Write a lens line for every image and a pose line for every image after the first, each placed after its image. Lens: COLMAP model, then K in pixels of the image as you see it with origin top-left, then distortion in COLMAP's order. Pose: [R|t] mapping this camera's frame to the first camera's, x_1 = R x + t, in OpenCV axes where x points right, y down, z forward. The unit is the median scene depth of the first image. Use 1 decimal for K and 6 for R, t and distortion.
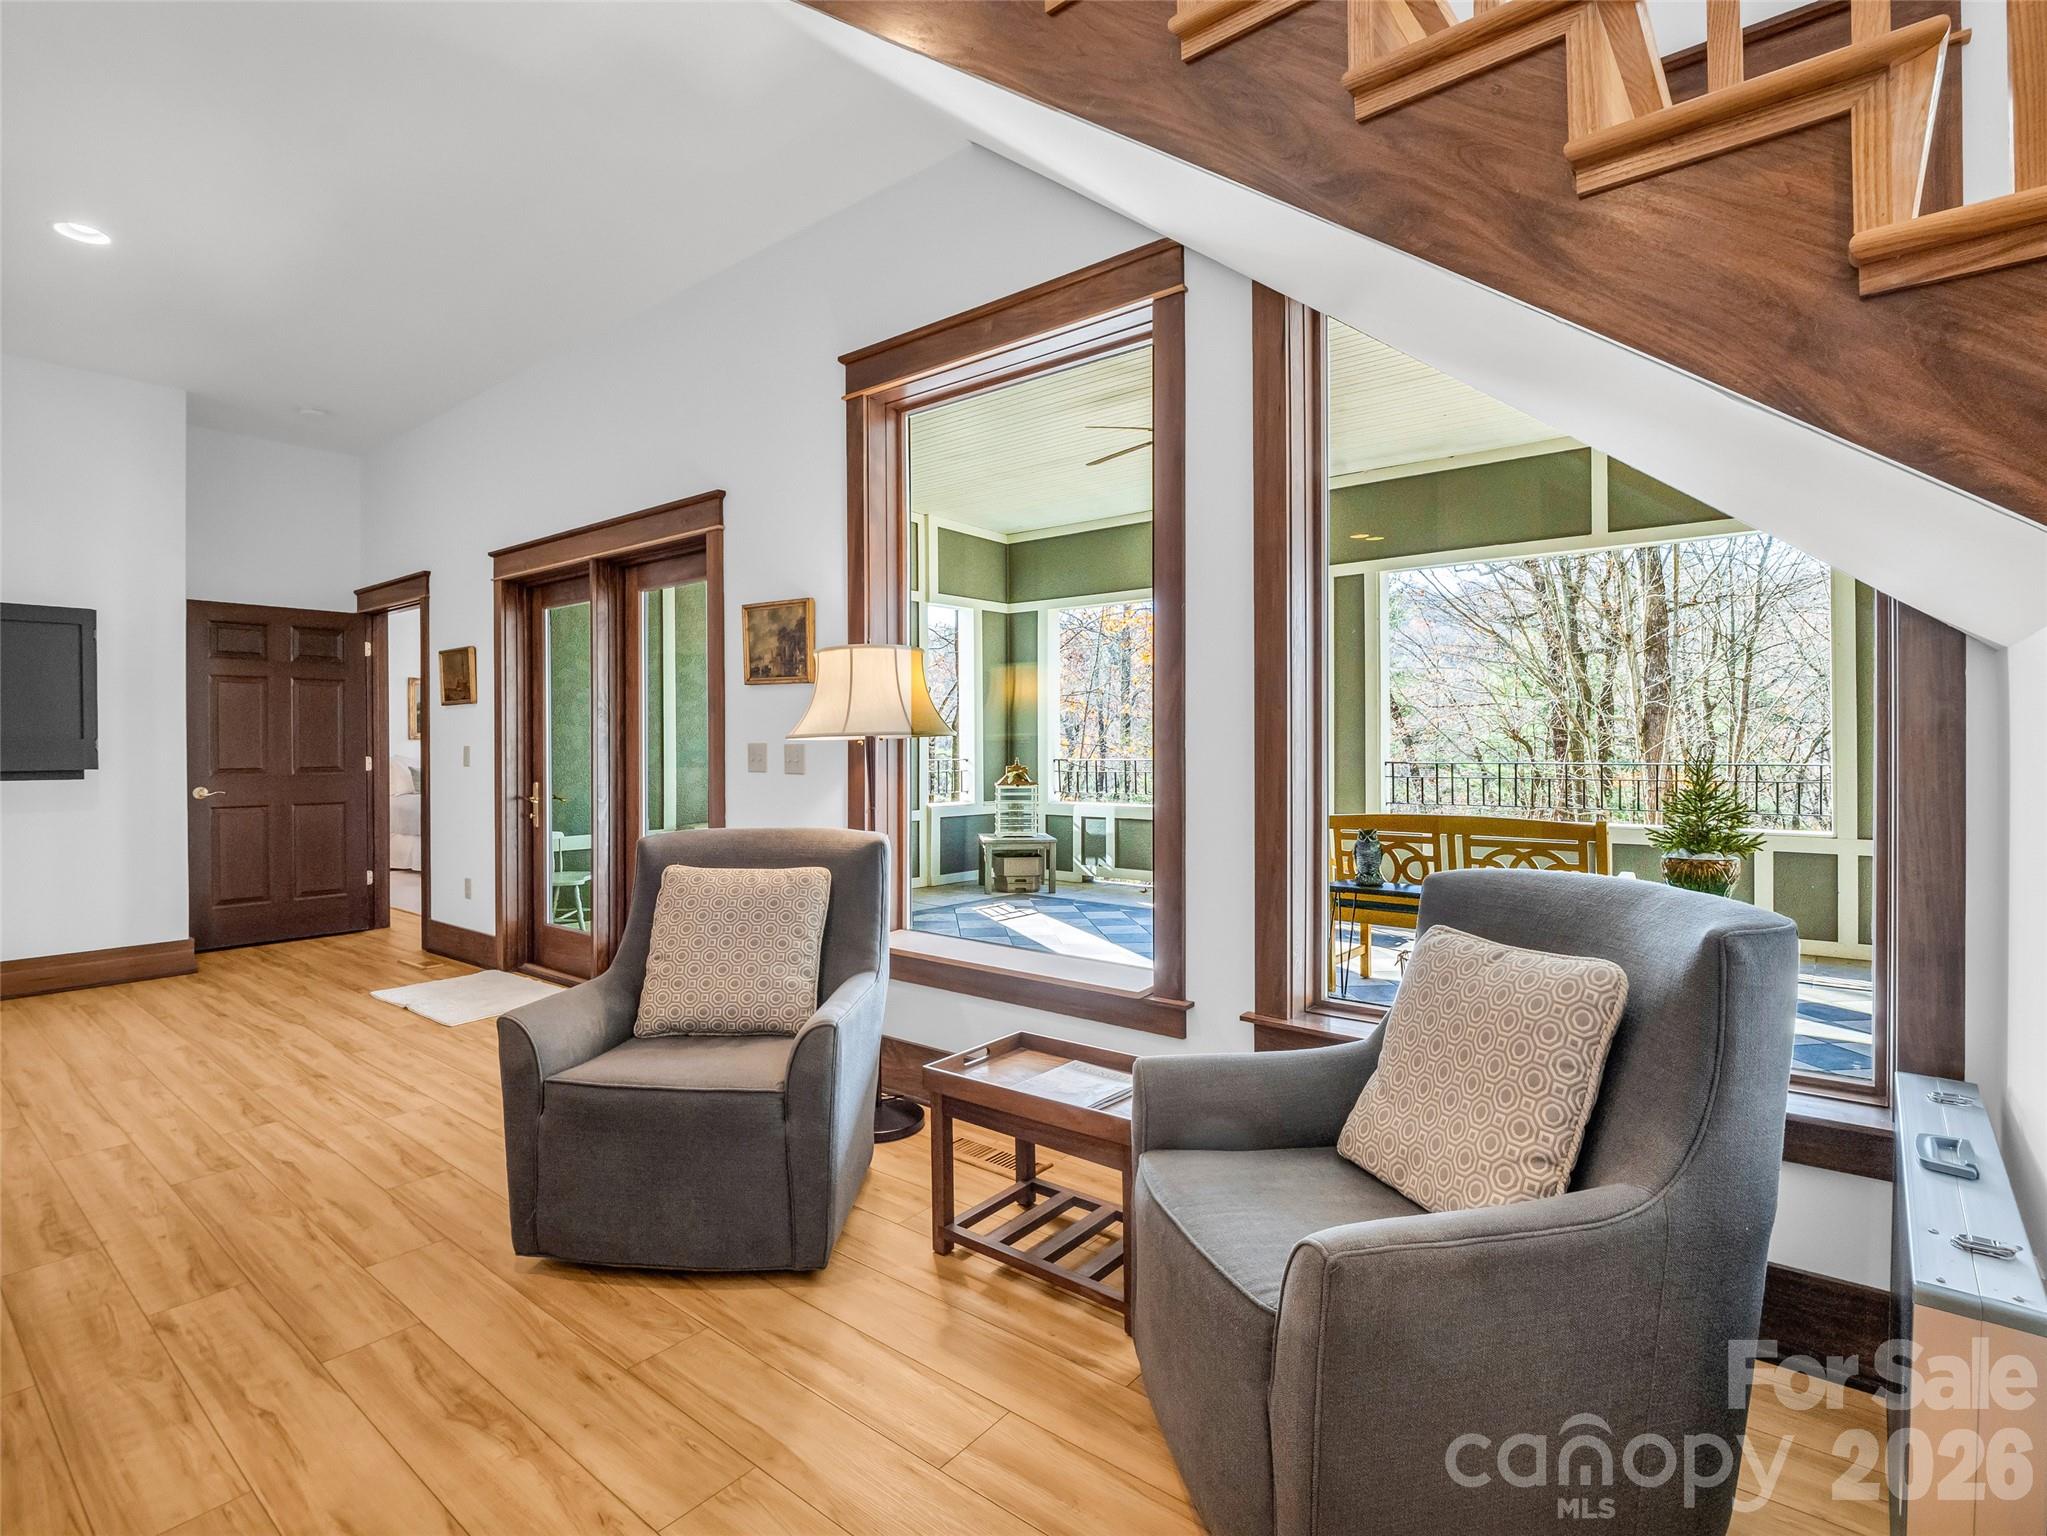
lens RADIAL K [[1008.6, 0, 1020.0], [0, 1008.6, 750.3], [0, 0, 1]] dist [-0.022202, -0.000430]
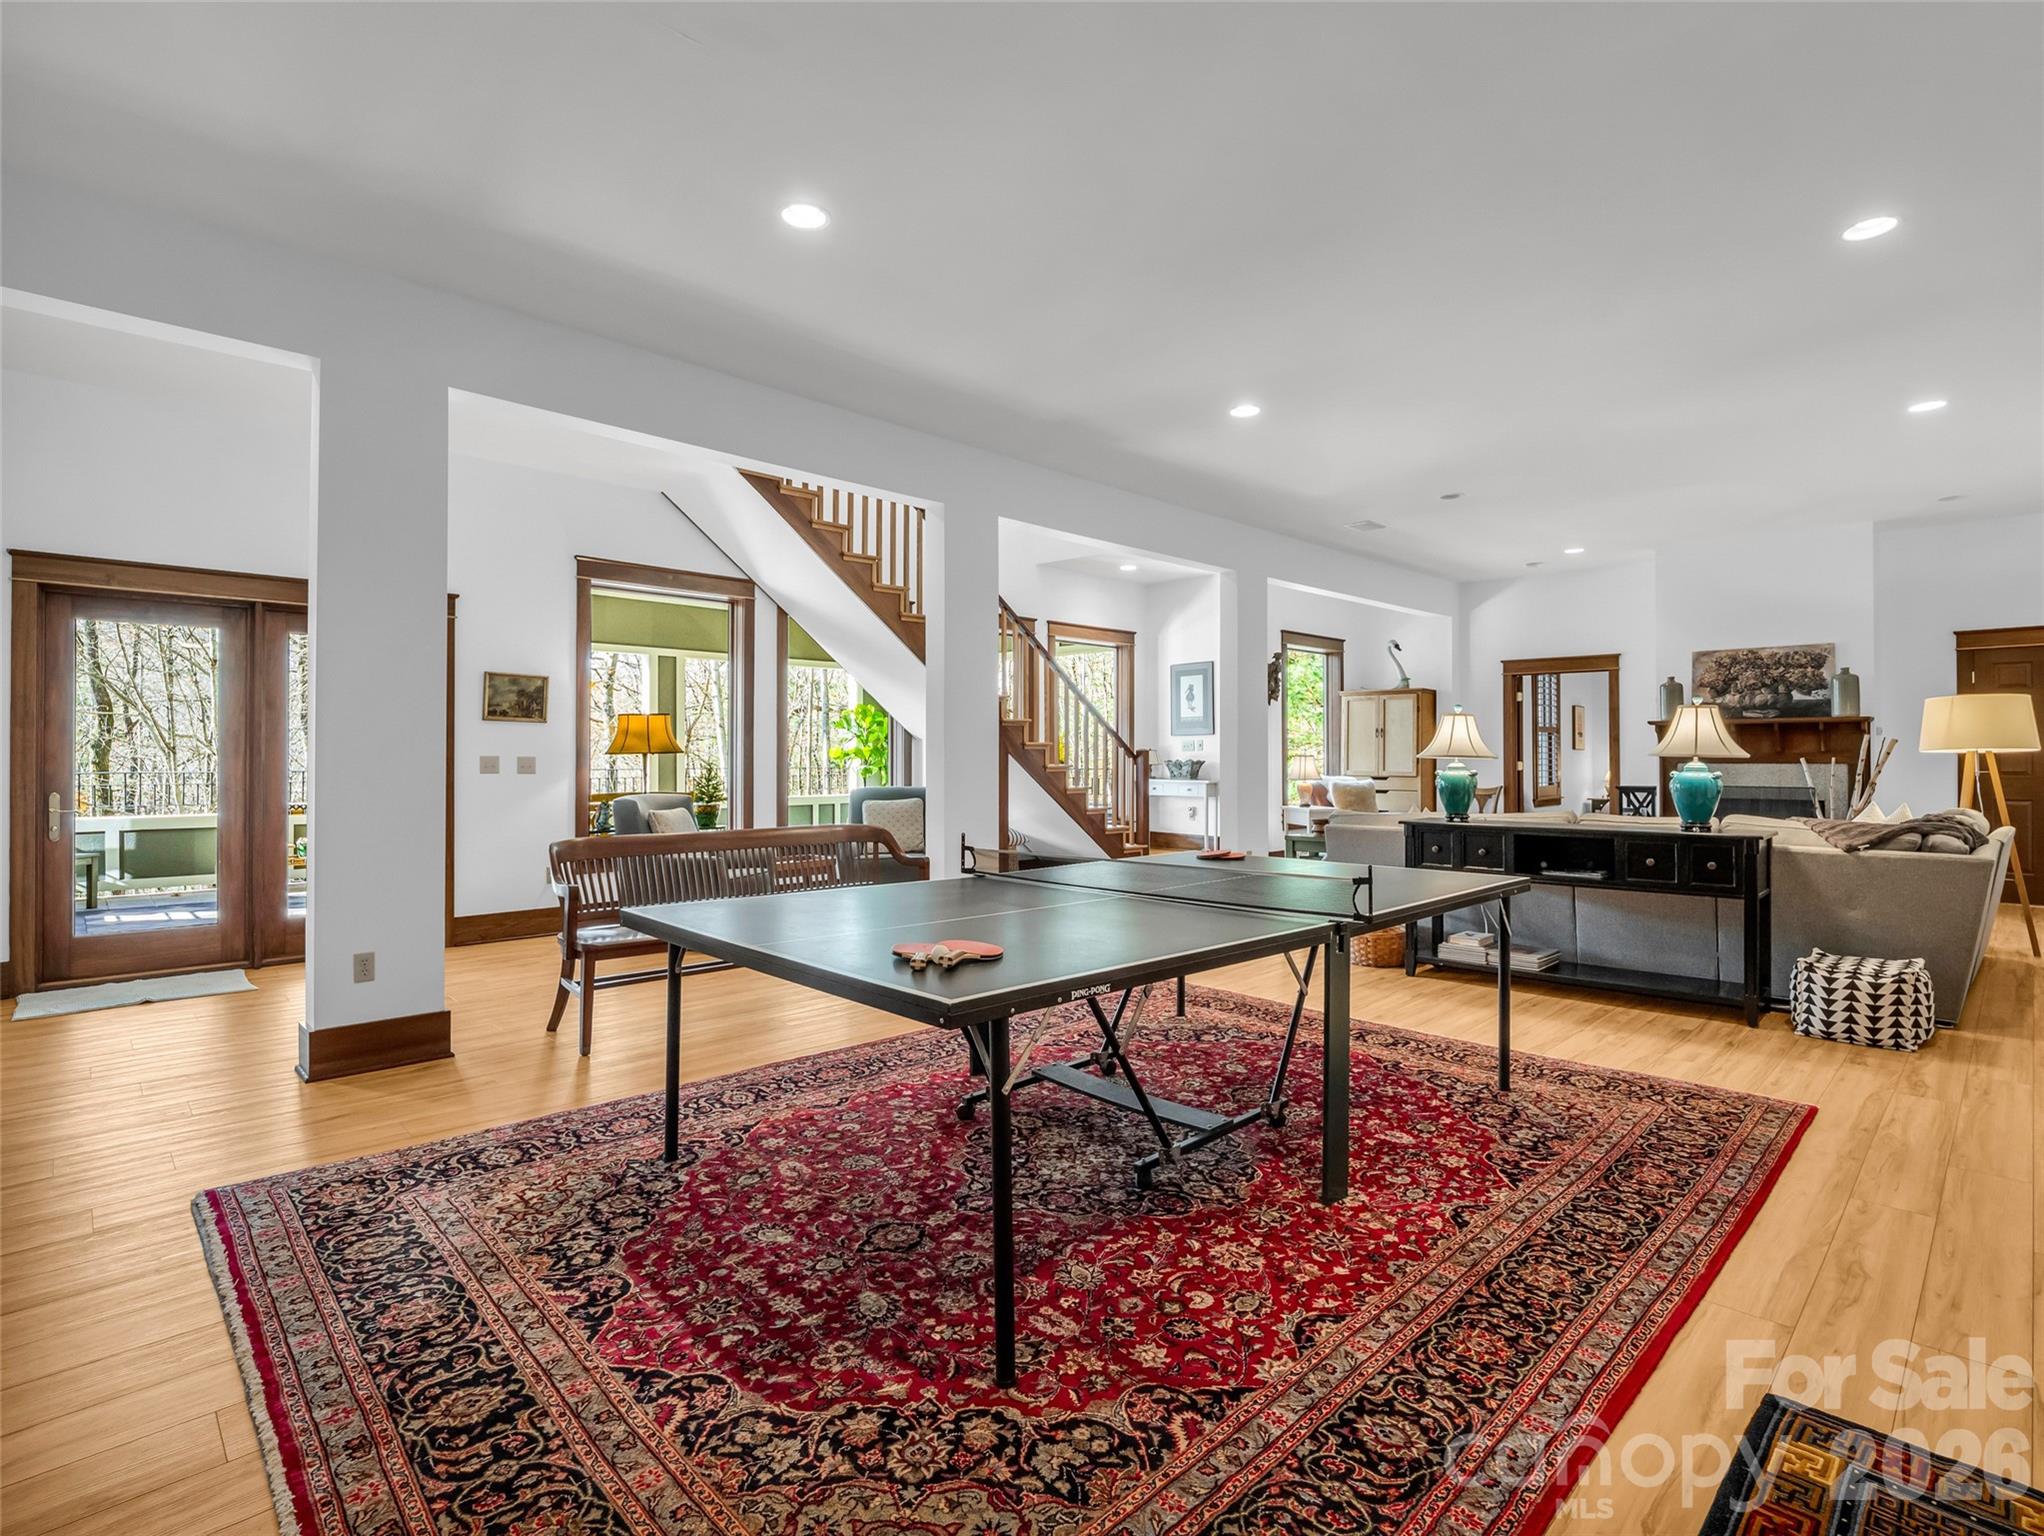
lens RADIAL K [[995.5, 0, 1022.0], [0, 995.5, 768.0], [0, 0, 1]] dist [-0.022472, 0.000415]
pose [[0.124887, 0.006805, 0.992148, -1.792598], [0.005319, 0.999958, -0.007528, 0.030102], [-0.992157, 0.006217, 0.124845, -0.065036]]
